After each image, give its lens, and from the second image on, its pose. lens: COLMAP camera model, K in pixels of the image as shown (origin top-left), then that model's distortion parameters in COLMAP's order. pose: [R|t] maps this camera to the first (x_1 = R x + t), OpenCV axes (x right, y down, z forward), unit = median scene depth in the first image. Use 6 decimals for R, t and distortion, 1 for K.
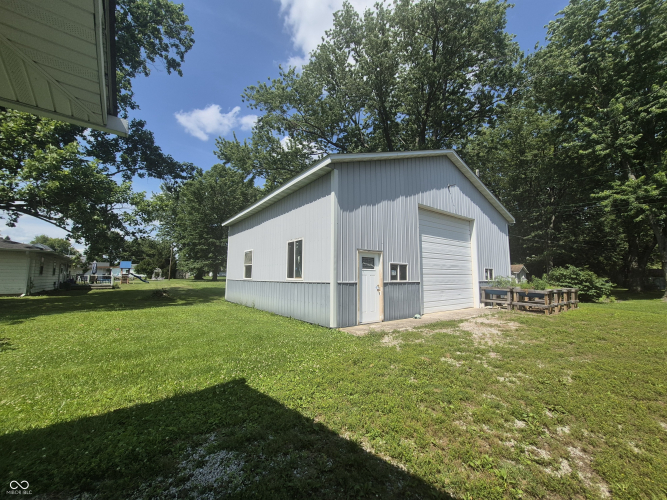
lens RADIAL K [[261.4, 0, 337.1], [0, 261.4, 248.2], [0, 0, 1]] dist [0.000704, -0.000319]
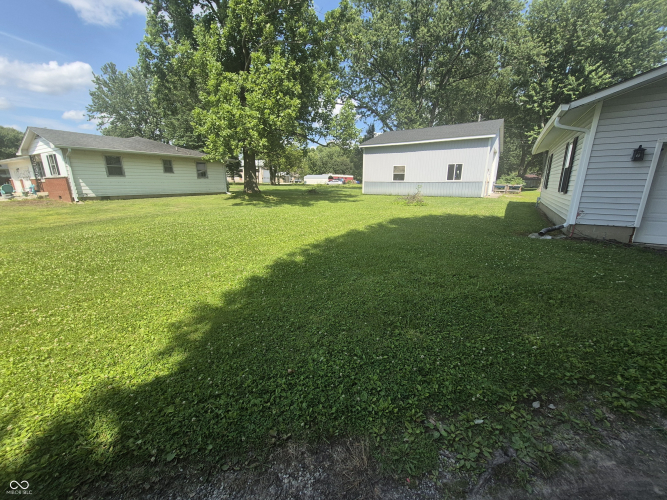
lens RADIAL K [[261.4, 0, 337.1], [0, 261.4, 248.2], [0, 0, 1]] dist [0.000704, -0.000319]
pose [[0.946253, -0.081123, 0.313087, -1.976762], [-0.035256, 0.936392, 0.349180, -0.103968], [-0.321499, -0.341451, 0.883204, -1.005601]]
